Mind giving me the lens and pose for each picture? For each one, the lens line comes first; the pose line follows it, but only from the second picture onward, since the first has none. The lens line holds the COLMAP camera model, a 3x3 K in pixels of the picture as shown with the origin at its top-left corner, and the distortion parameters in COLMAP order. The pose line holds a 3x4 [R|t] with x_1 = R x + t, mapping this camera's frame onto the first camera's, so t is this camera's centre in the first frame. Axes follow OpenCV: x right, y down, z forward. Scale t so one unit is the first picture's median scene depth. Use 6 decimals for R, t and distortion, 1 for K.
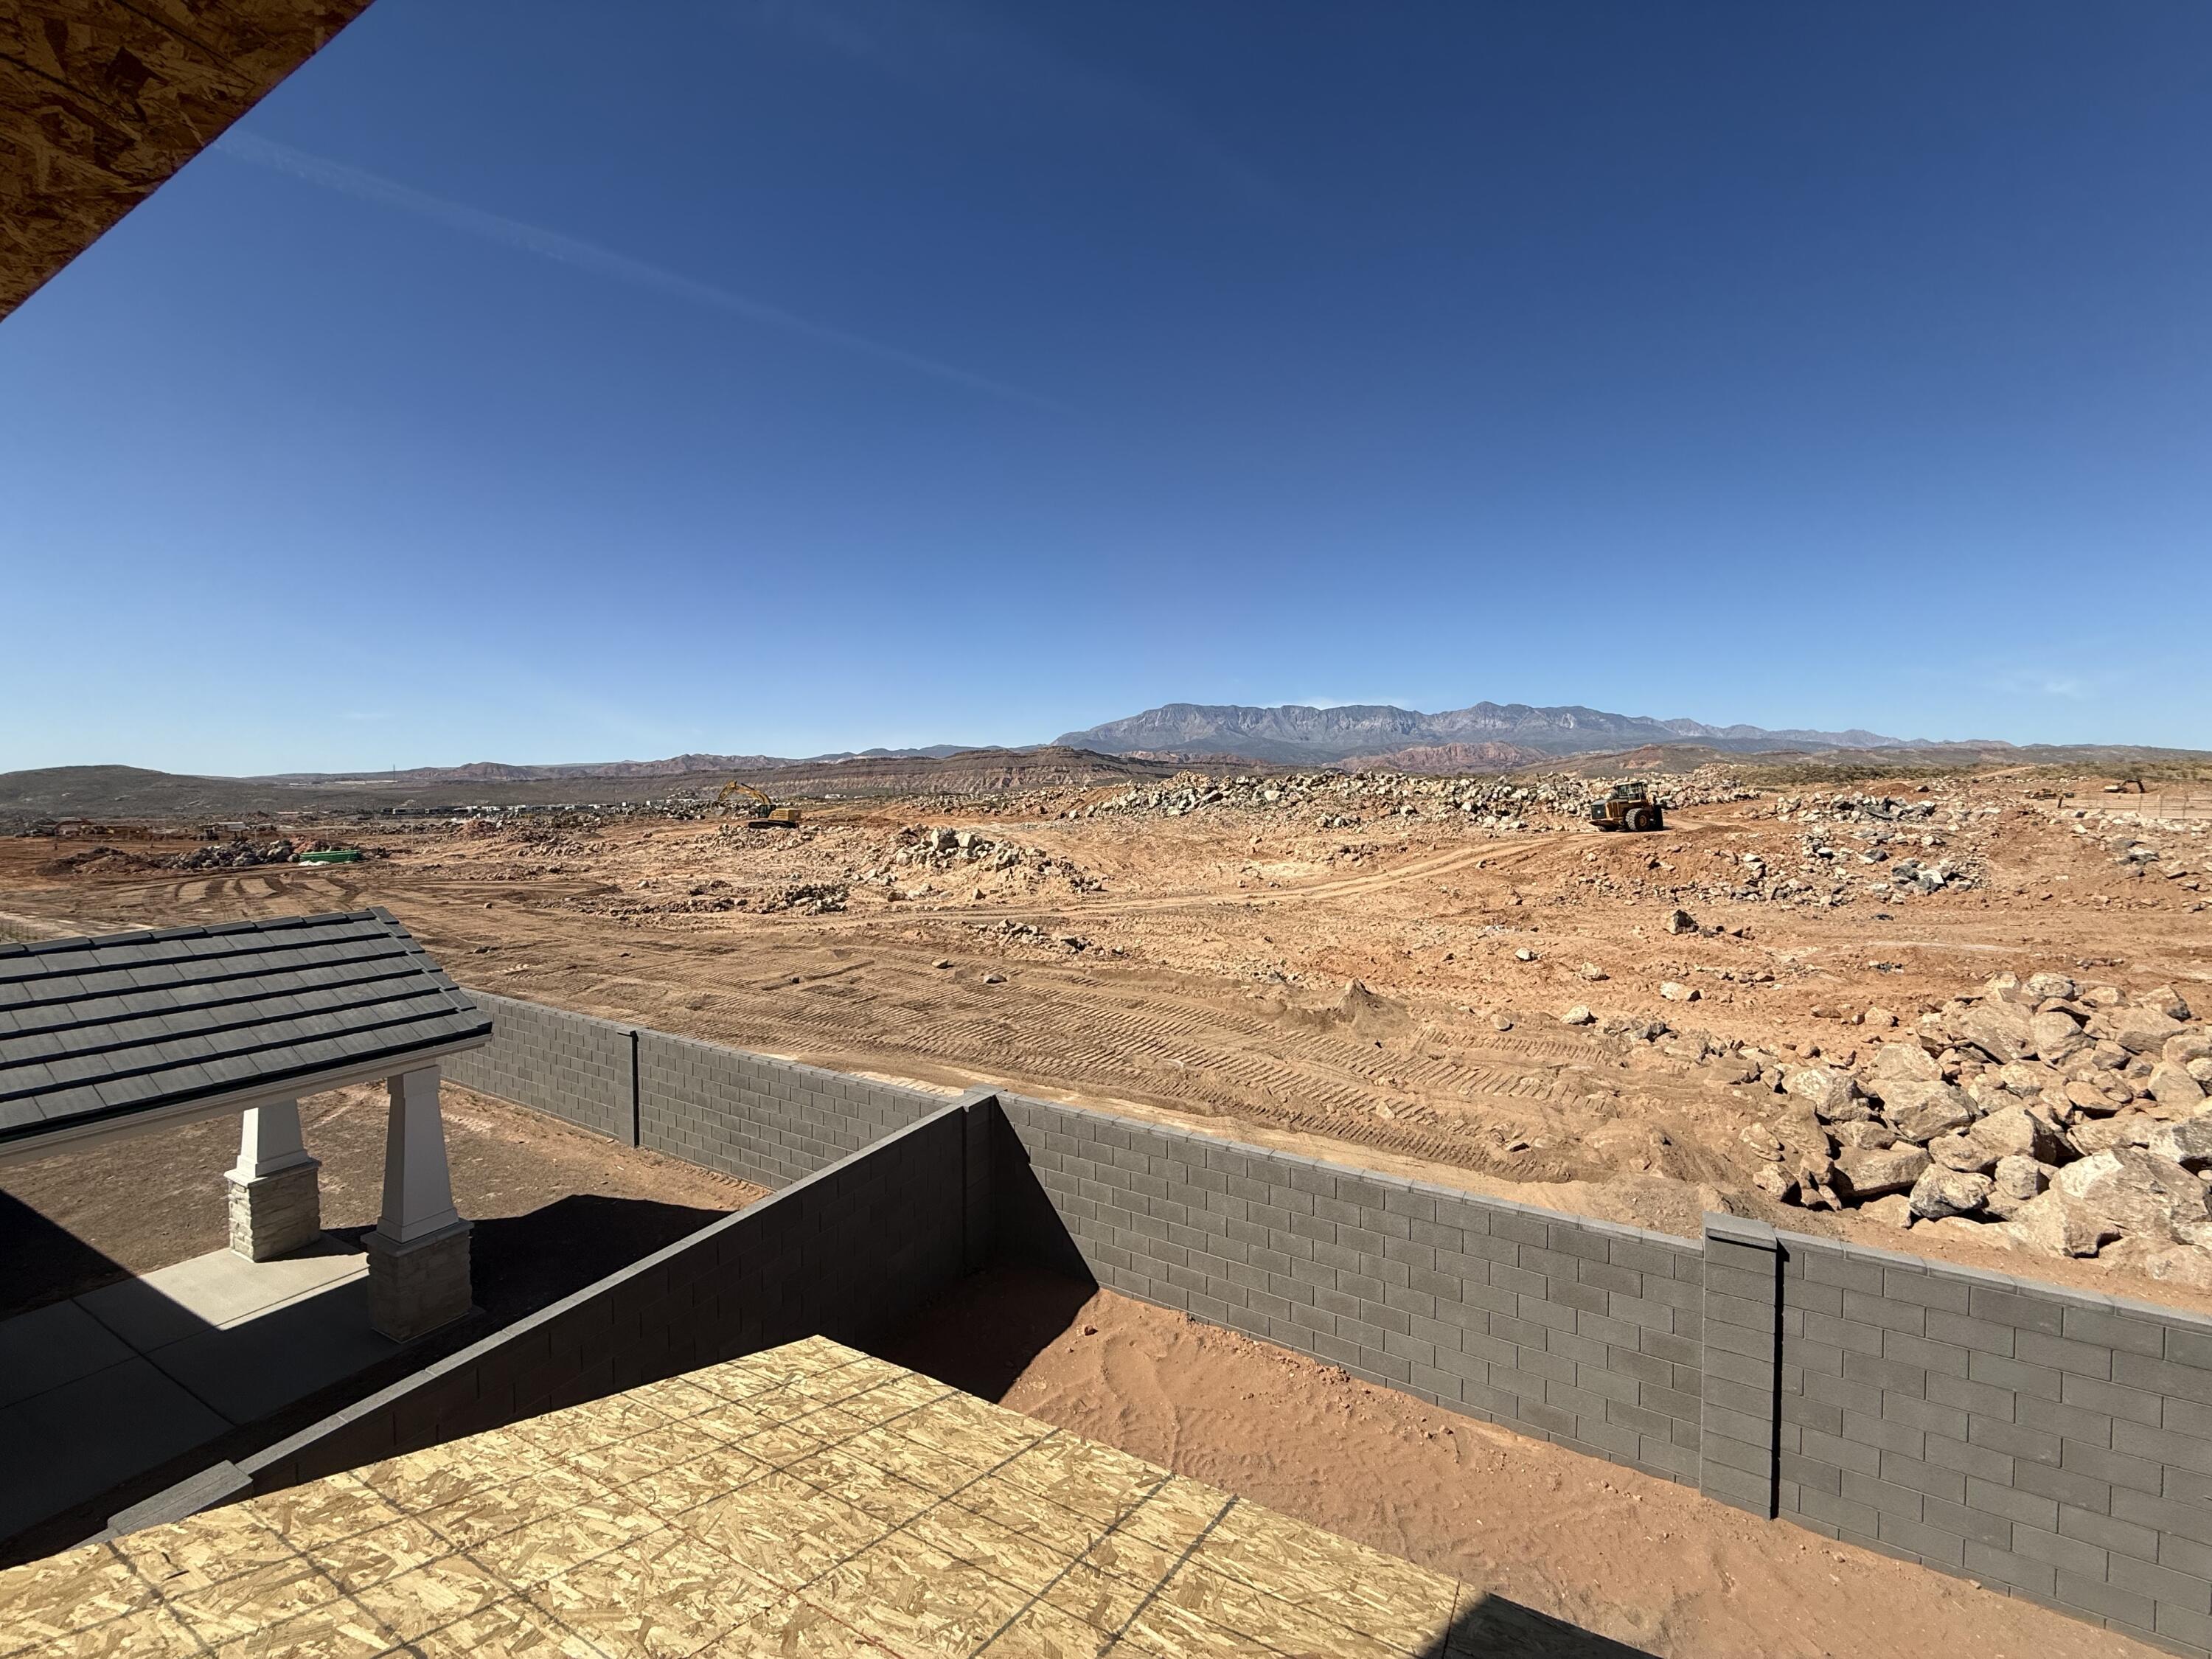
lens RADIAL K [[879.0, 0, 1099.2], [0, 879.0, 829.8], [0, 0, 1]] dist [0.001018, -0.000152]
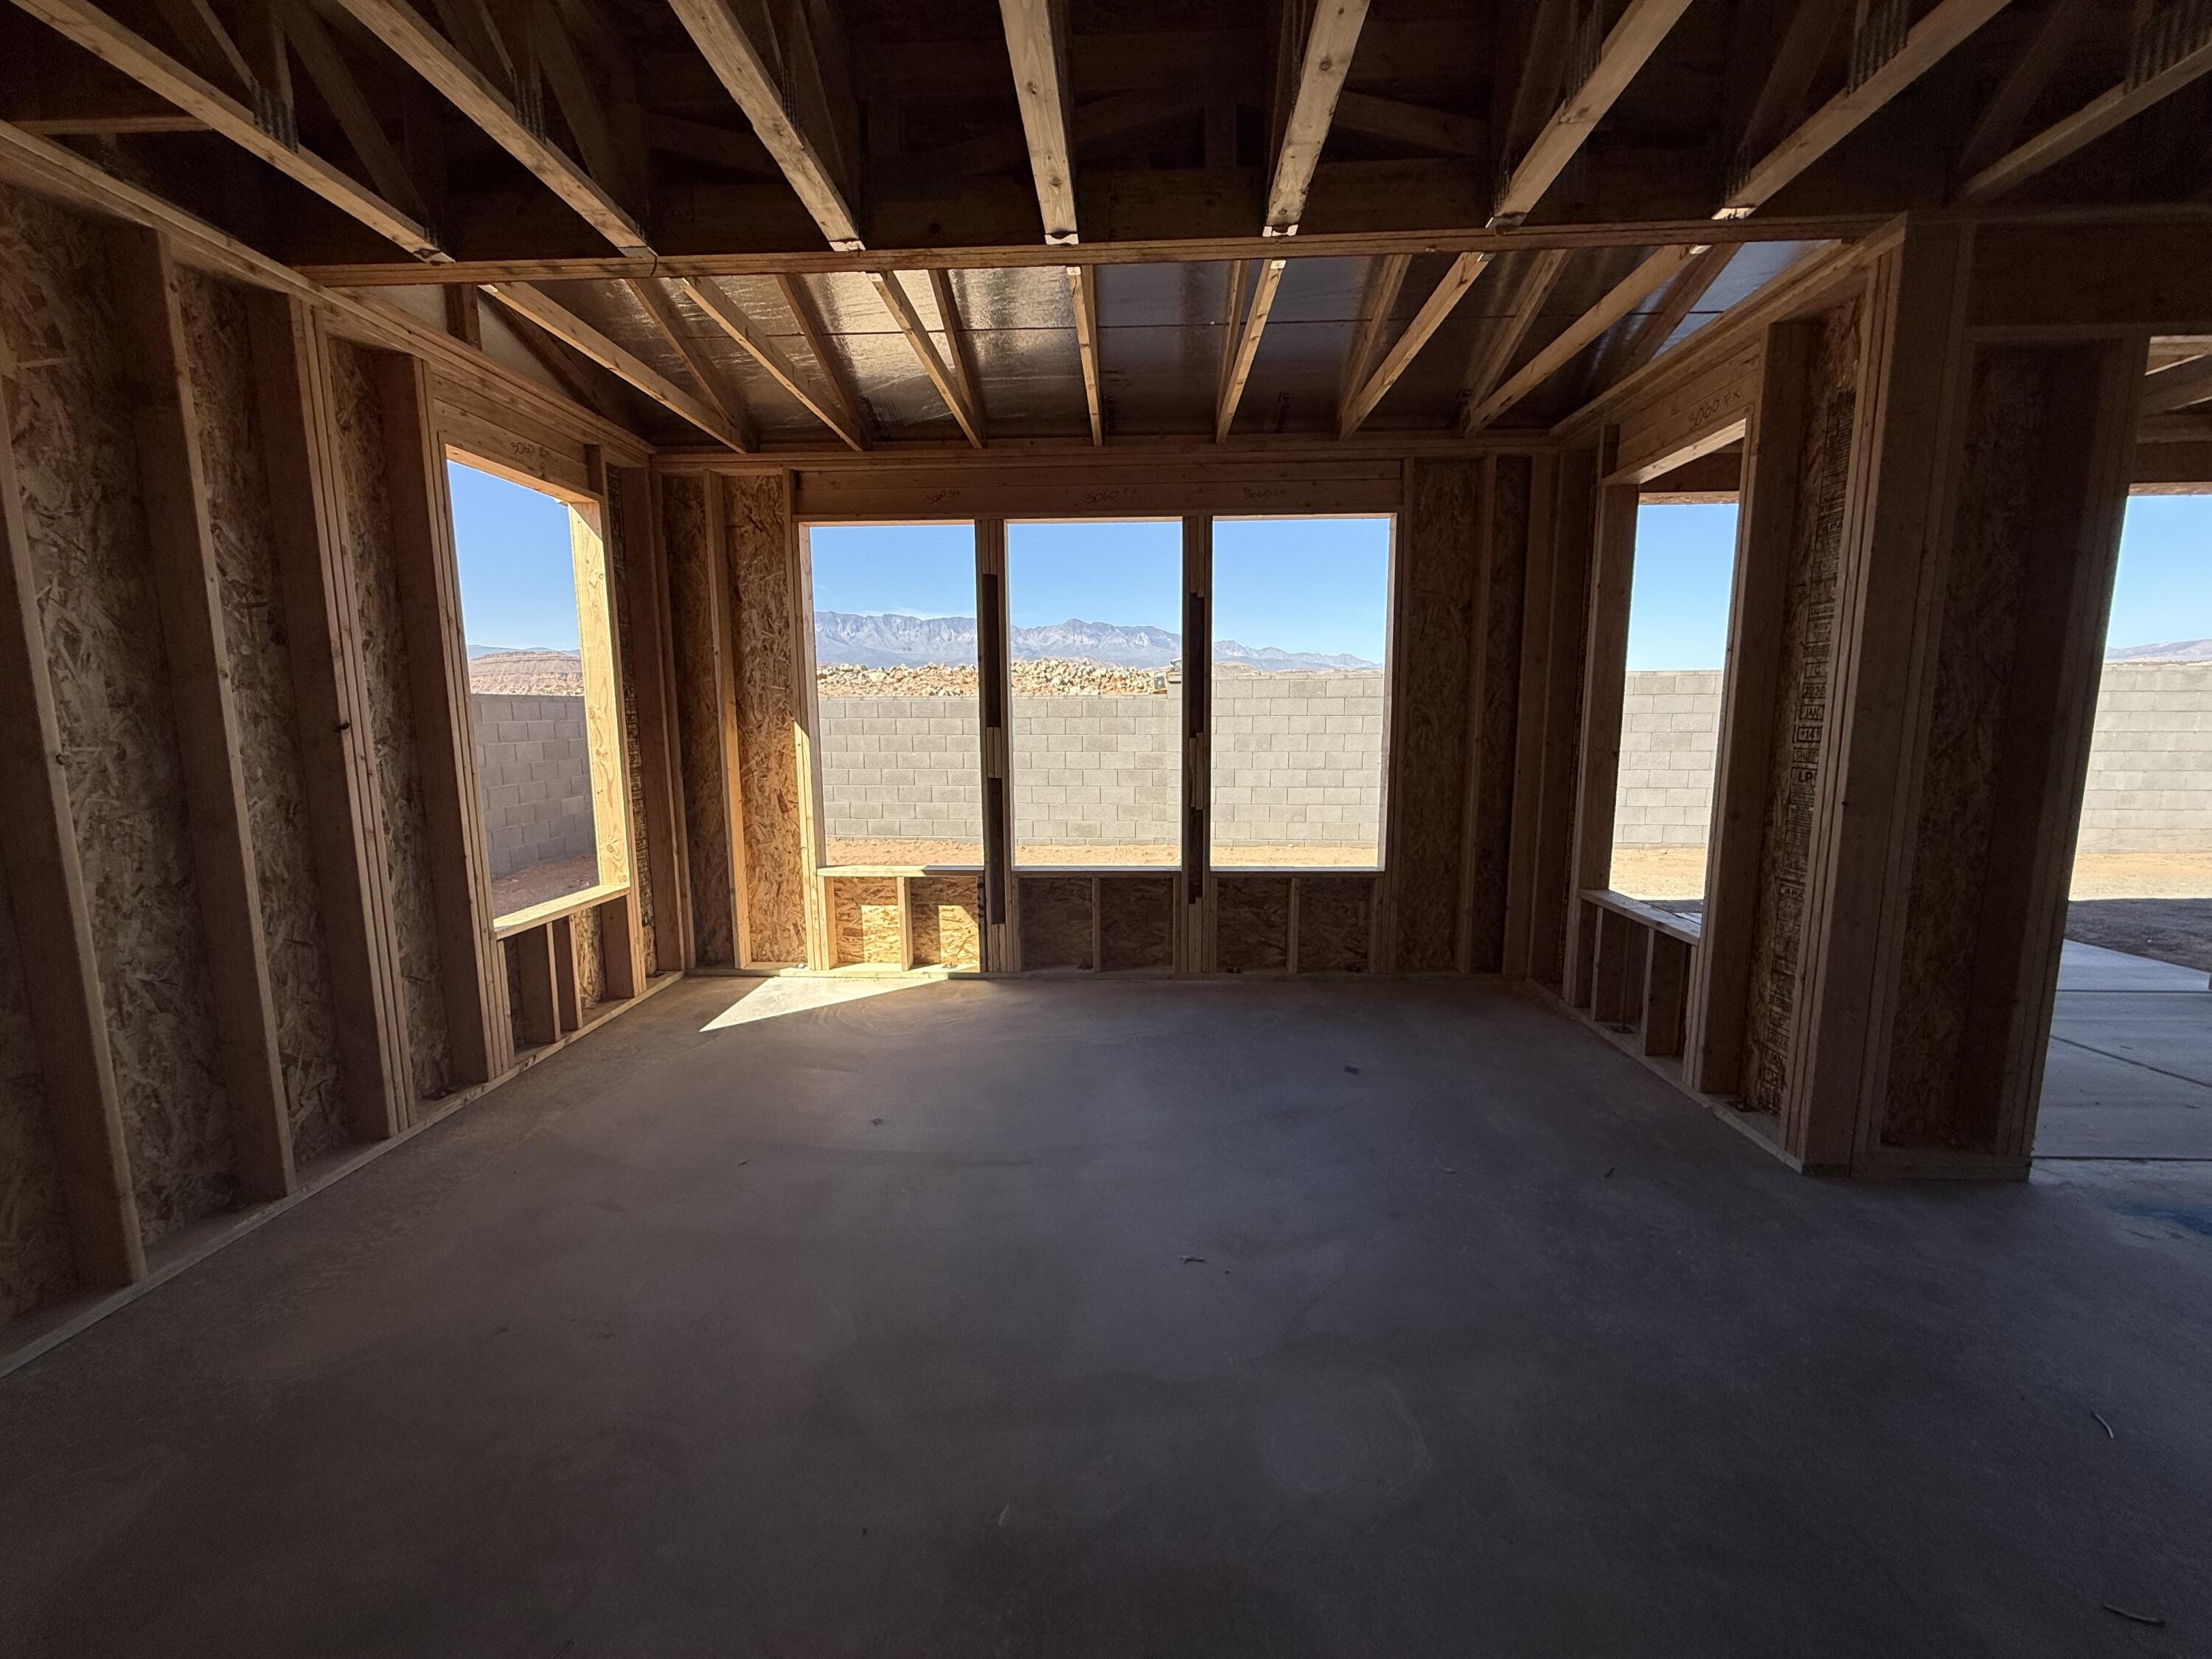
lens RADIAL K [[879.0, 0, 1099.2], [0, 879.0, 829.8], [0, 0, 1]] dist [0.001018, -0.000152]
pose [[0.904771, -0.059133, 0.421774, -0.053435], [0.016993, 0.994538, 0.102982, 0.242509], [-0.425560, -0.086008, 0.900834, -0.184704]]
